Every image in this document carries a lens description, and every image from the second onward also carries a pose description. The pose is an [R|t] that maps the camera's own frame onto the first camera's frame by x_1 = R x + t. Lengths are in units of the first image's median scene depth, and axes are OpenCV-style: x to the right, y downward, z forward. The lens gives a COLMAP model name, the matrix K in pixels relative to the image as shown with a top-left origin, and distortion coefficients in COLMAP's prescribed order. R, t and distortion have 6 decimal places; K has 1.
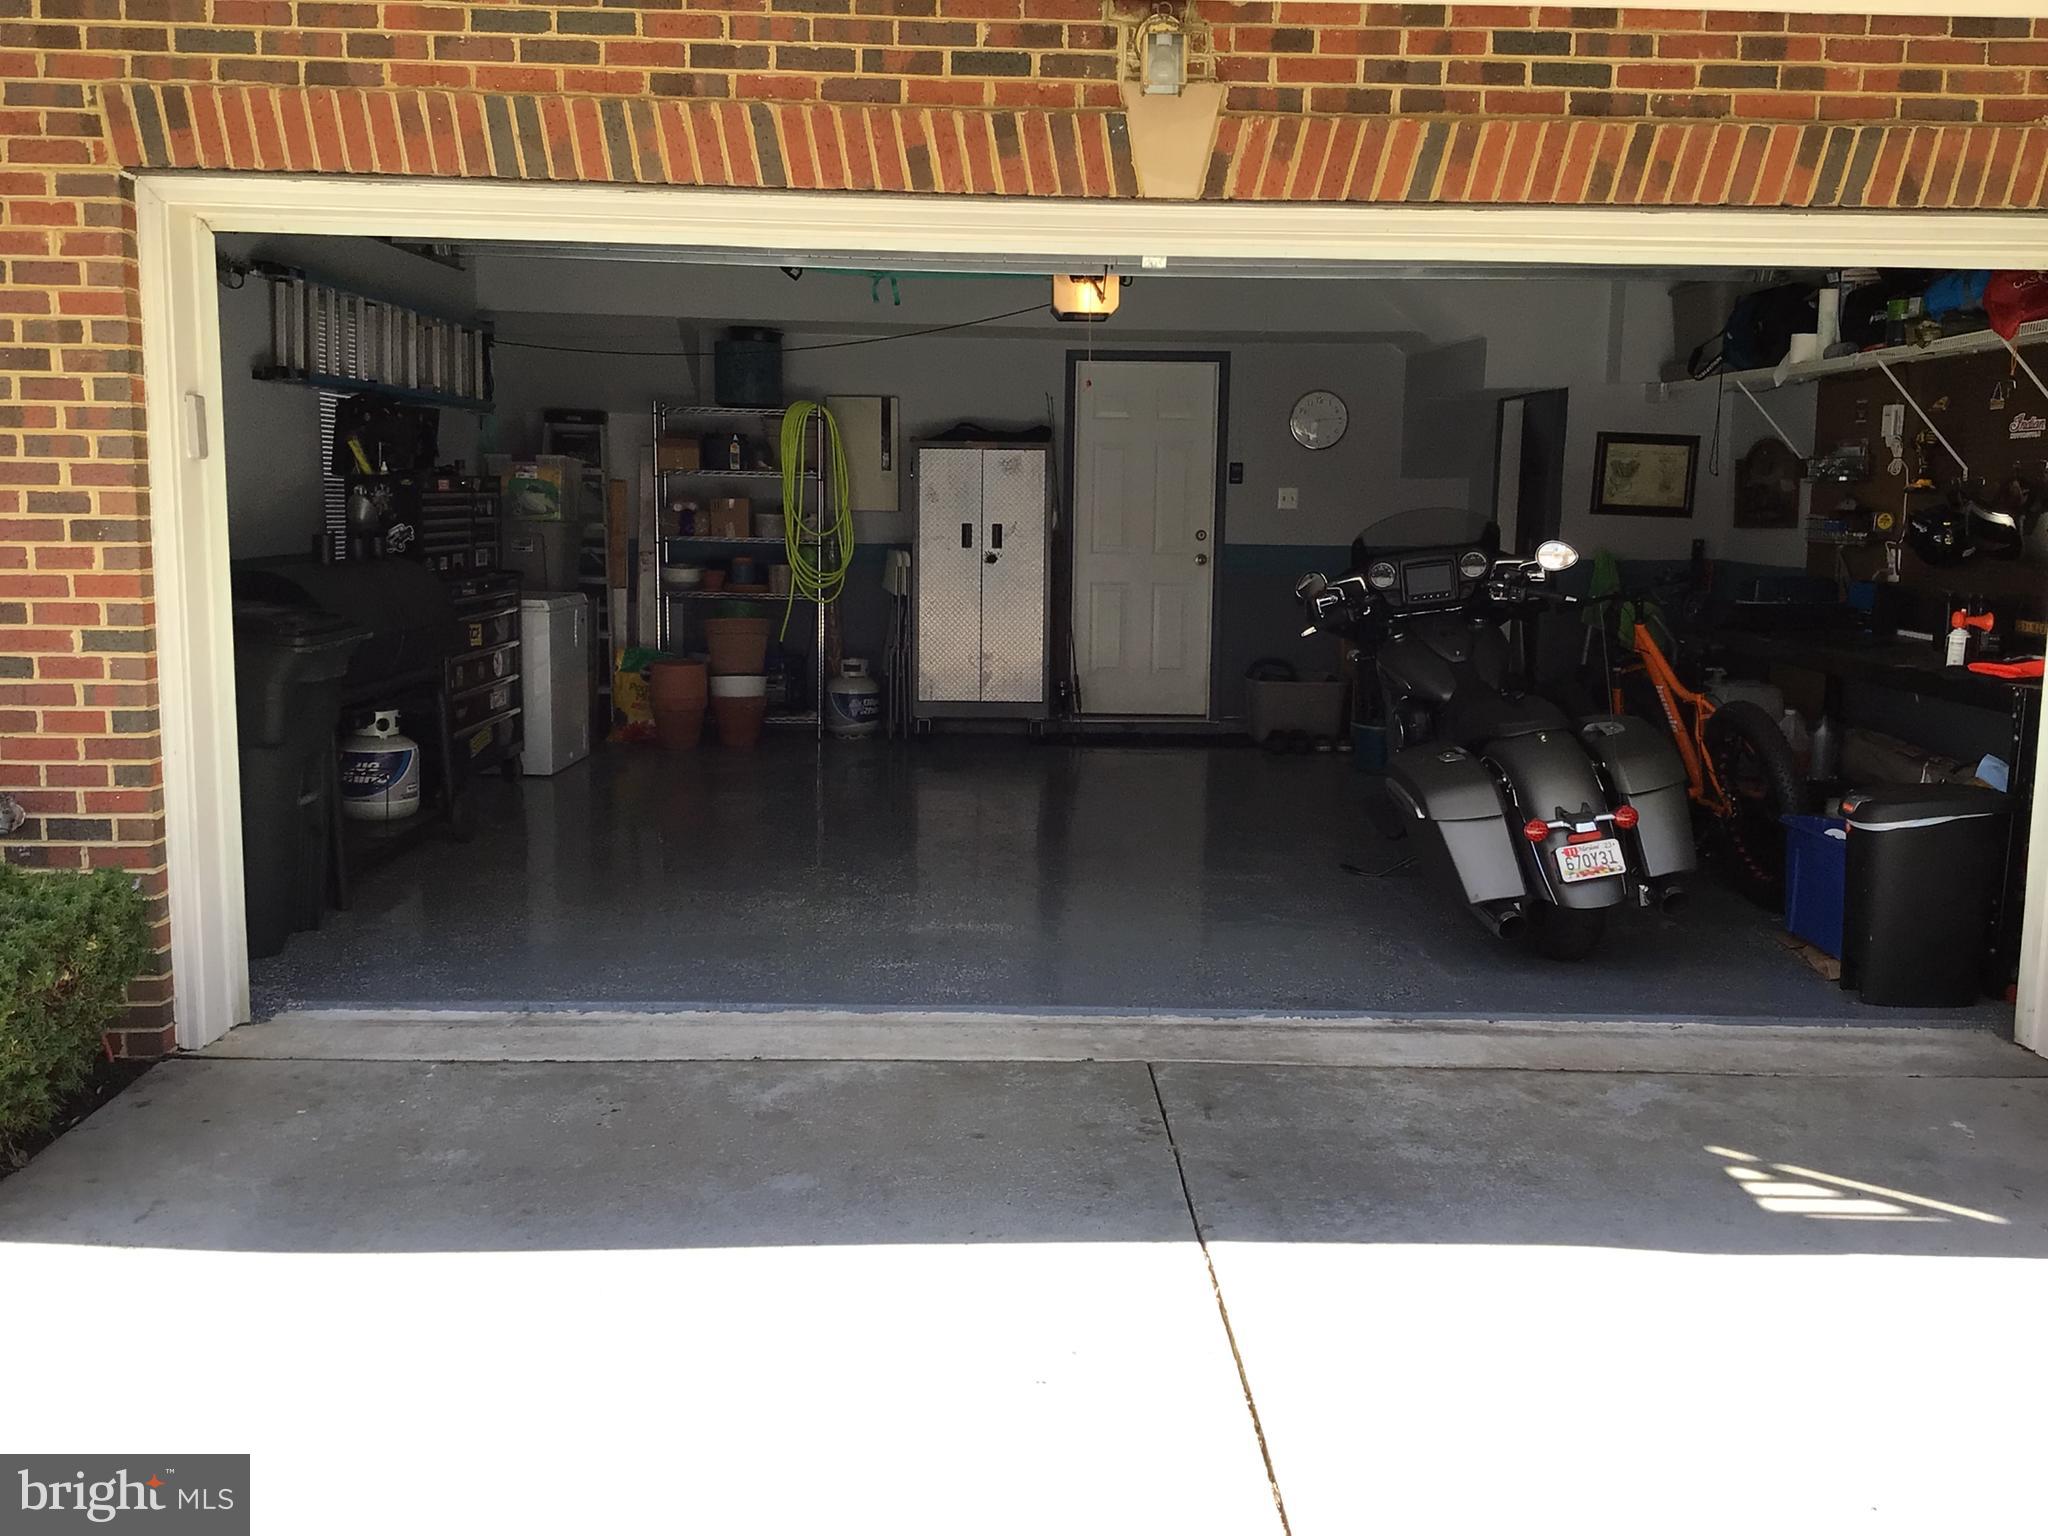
lens RADIAL K [[1814.0, 0, 1024.0], [0, 1814.0, 768.0], [0, 0, 1]] dist [0.128549, -0.253408]
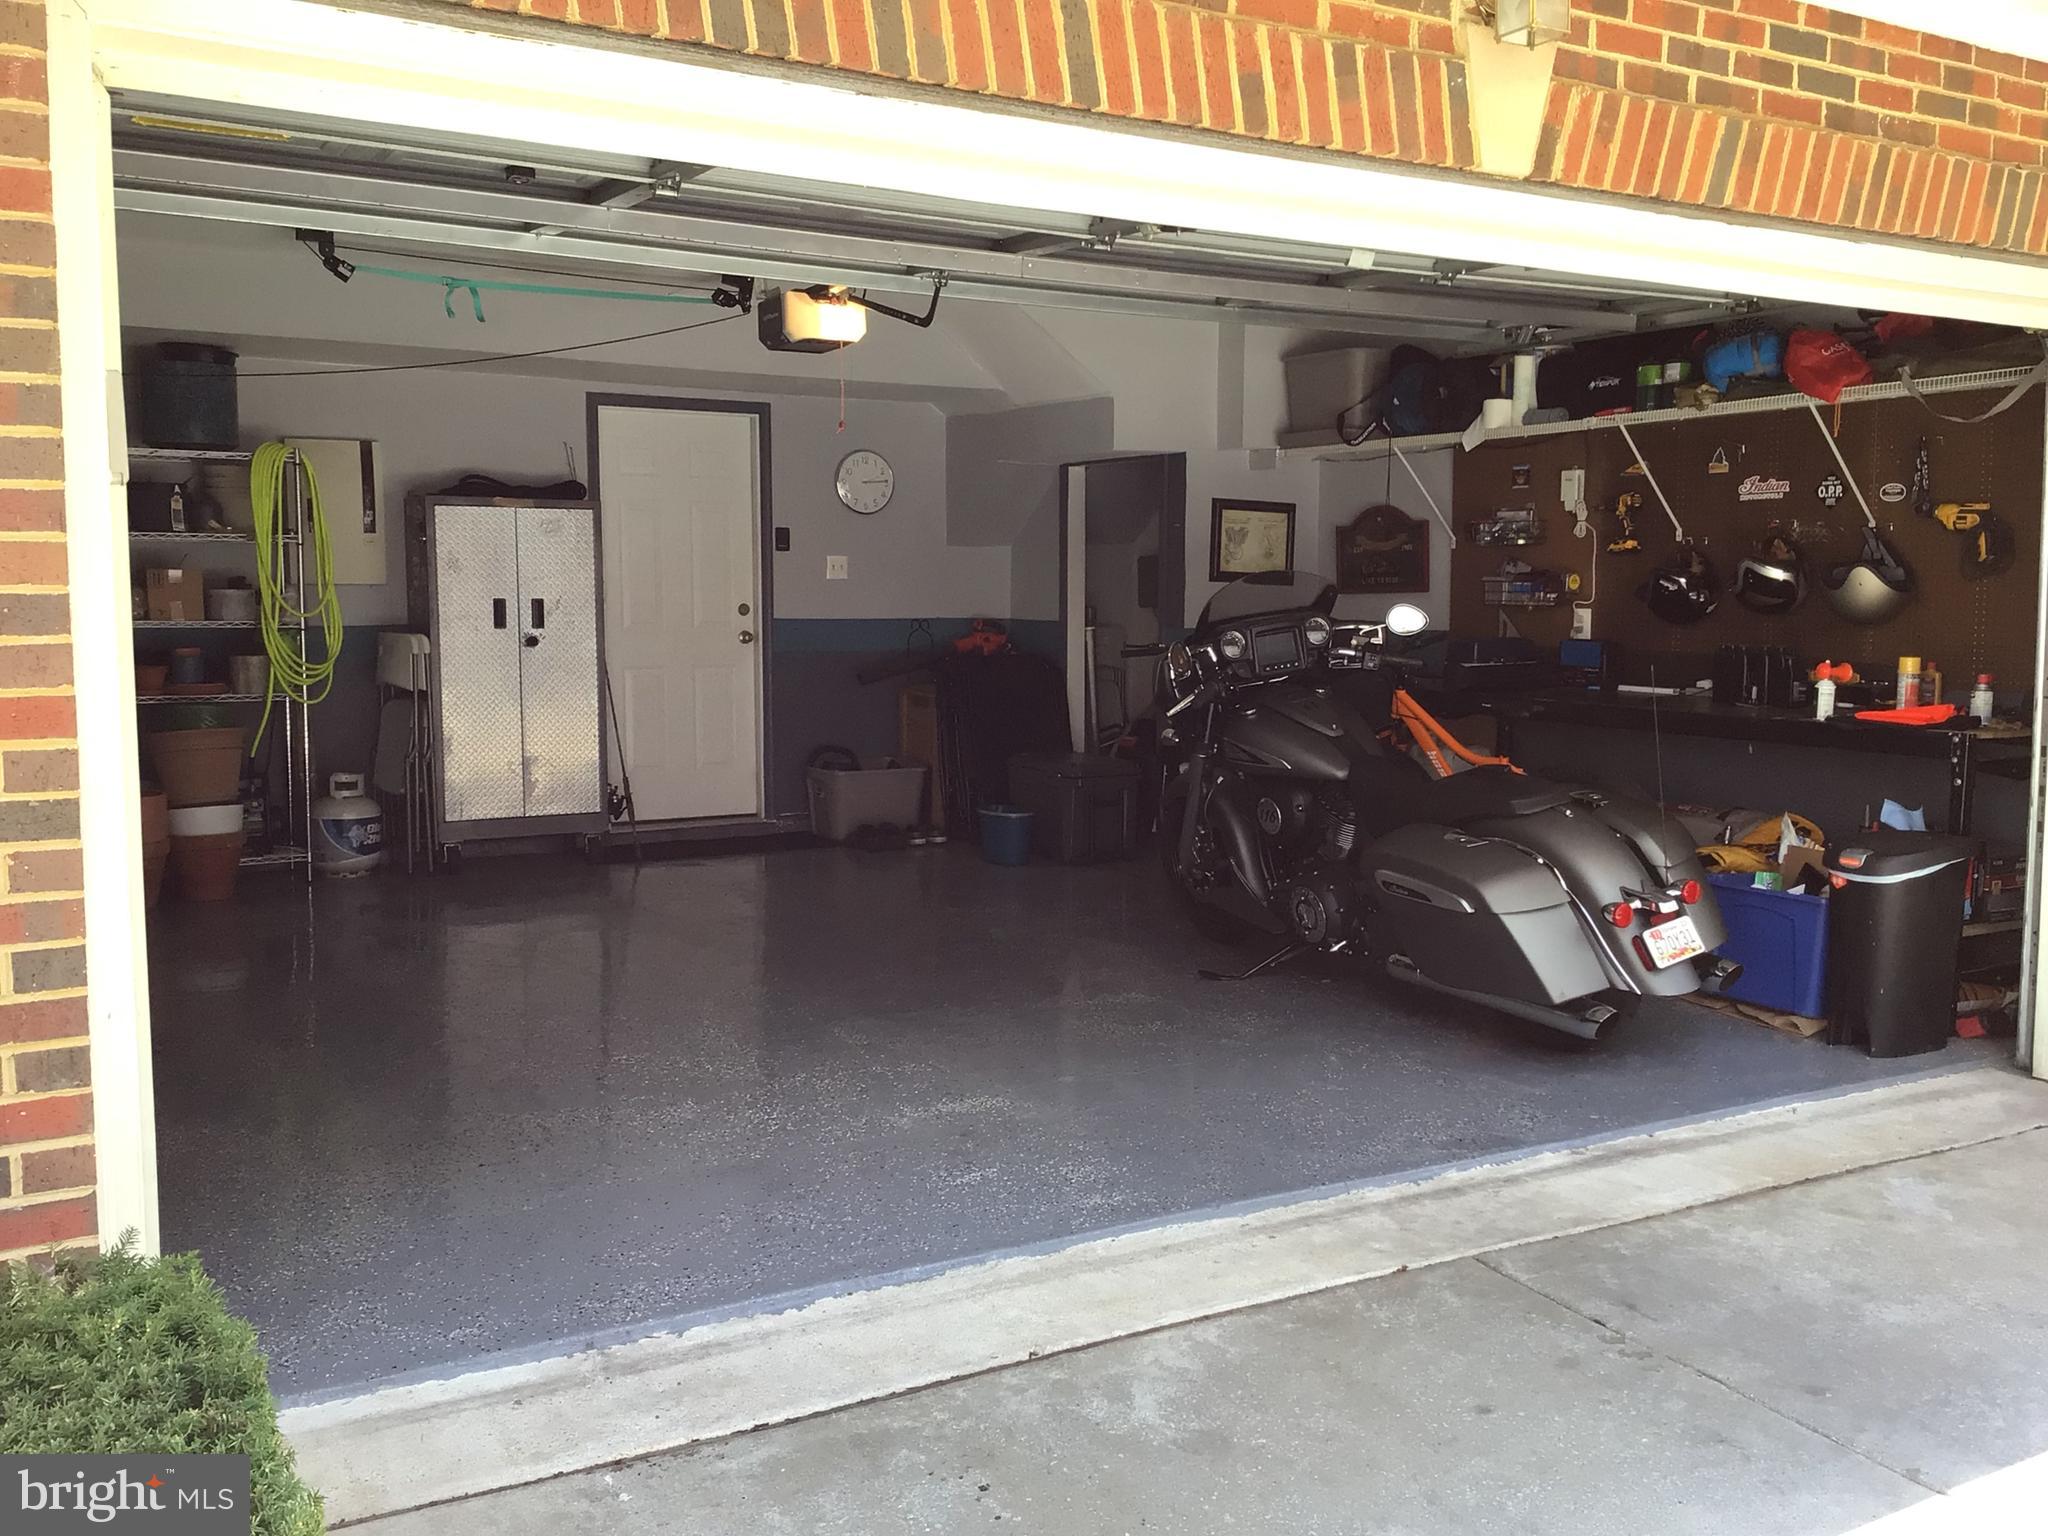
lens RADIAL K [[1827.8, 0, 1024.0], [0, 1827.8, 768.0], [0, 0, 1]] dist [0.101330, -0.171789]
pose [[0.878608, -0.058772, 0.473914, -0.436308], [0.079426, 0.996560, -0.023663, -0.043058], [-0.470893, 0.058432, 0.880253, 0.348145]]
